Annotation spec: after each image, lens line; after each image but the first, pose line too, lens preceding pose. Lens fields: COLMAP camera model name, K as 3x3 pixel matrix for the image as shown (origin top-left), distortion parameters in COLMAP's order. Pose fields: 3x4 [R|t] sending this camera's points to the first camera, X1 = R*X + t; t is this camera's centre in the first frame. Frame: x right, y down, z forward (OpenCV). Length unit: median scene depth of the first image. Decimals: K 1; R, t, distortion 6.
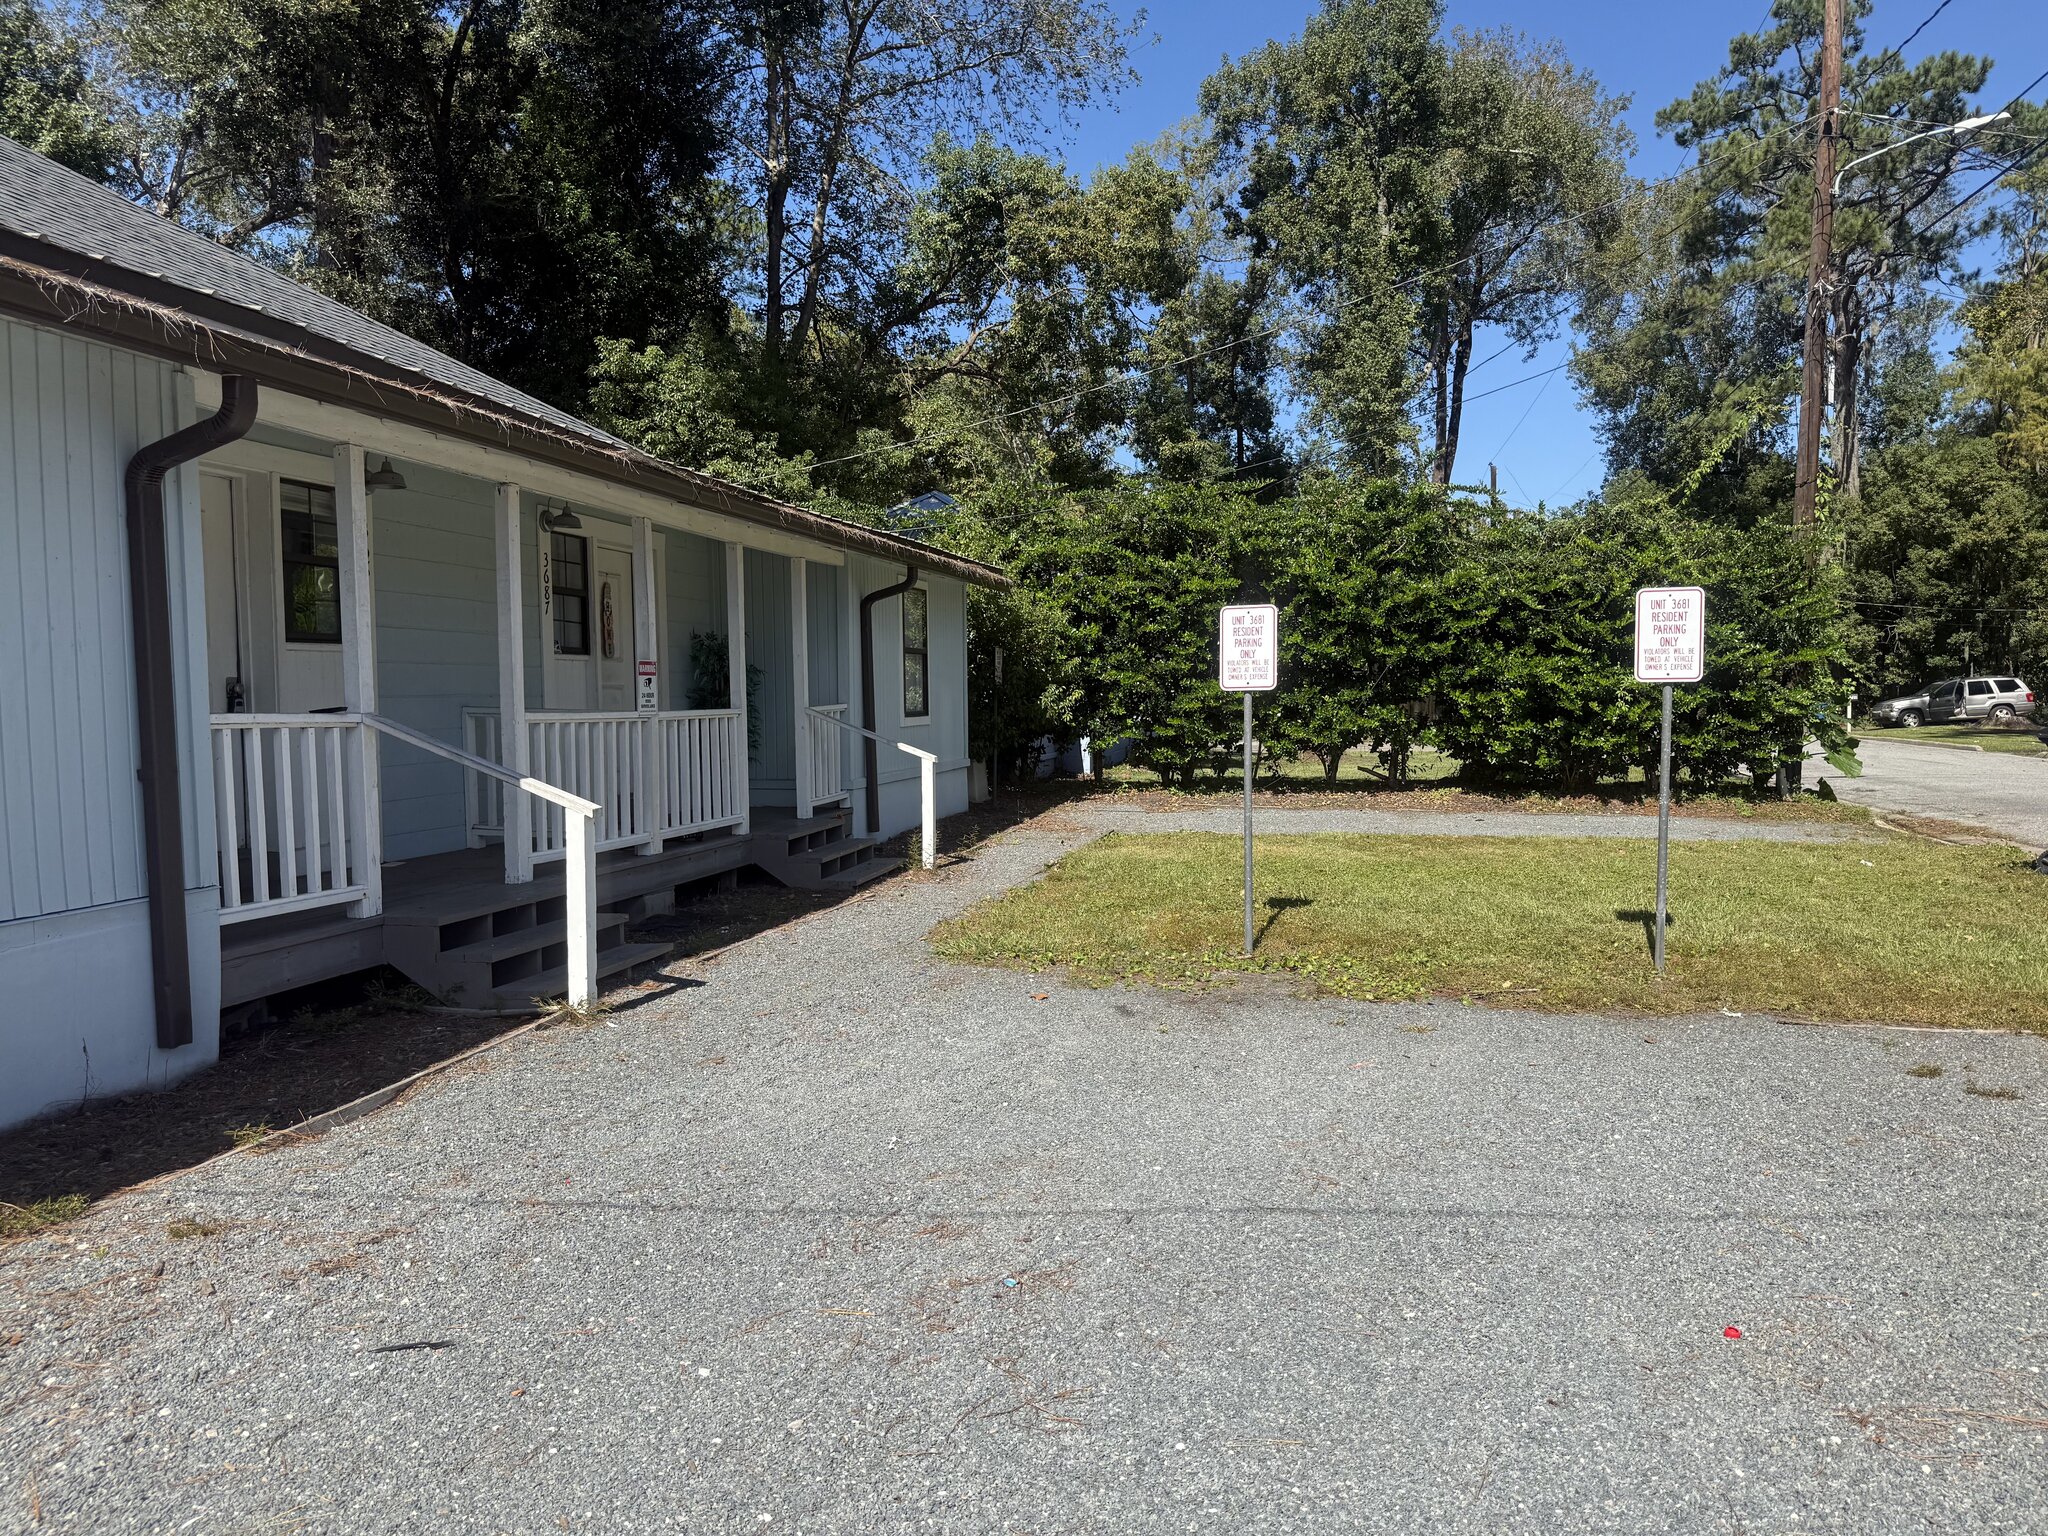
lens RADIAL K [[1444.5, 0, 1022.4], [0, 1444.5, 769.1], [0, 0, 1]] dist [0.060000, -0.001088]
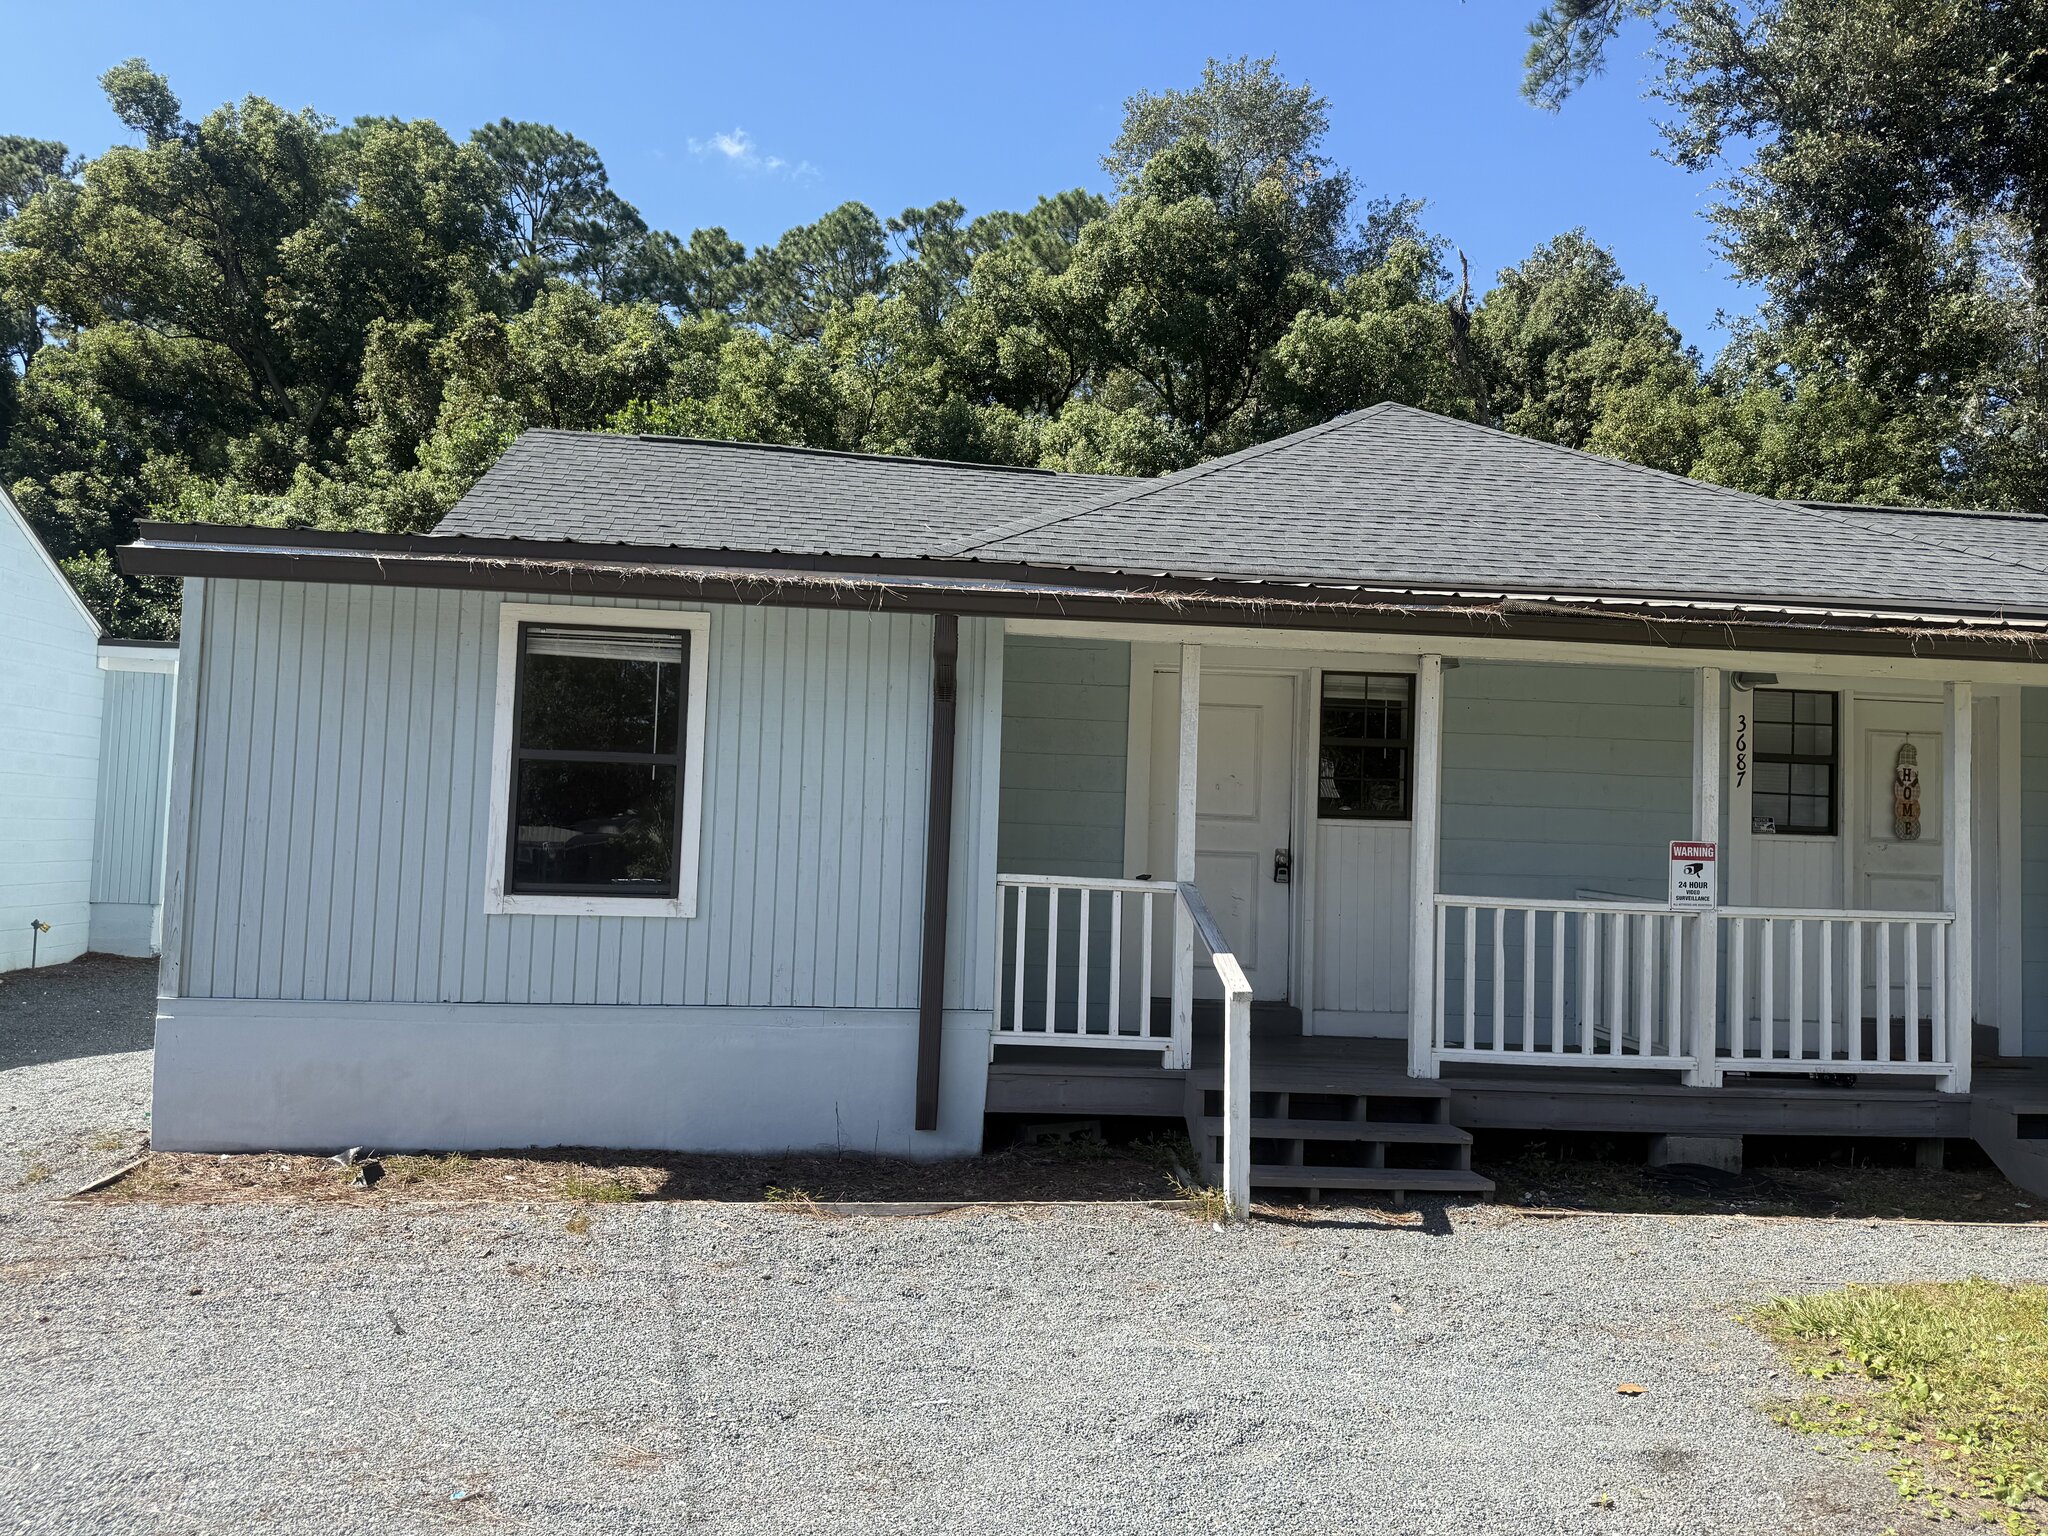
lens RADIAL K [[1444.5, 0, 1022.9], [0, 1444.5, 766.5], [0, 0, 1]] dist [0.060000, -0.001088]
pose [[0.304656, -0.027766, -0.952058, 0.622940], [-0.088151, 0.994463, -0.057211, -0.058388], [0.948374, 0.101354, 0.300522, 0.619562]]
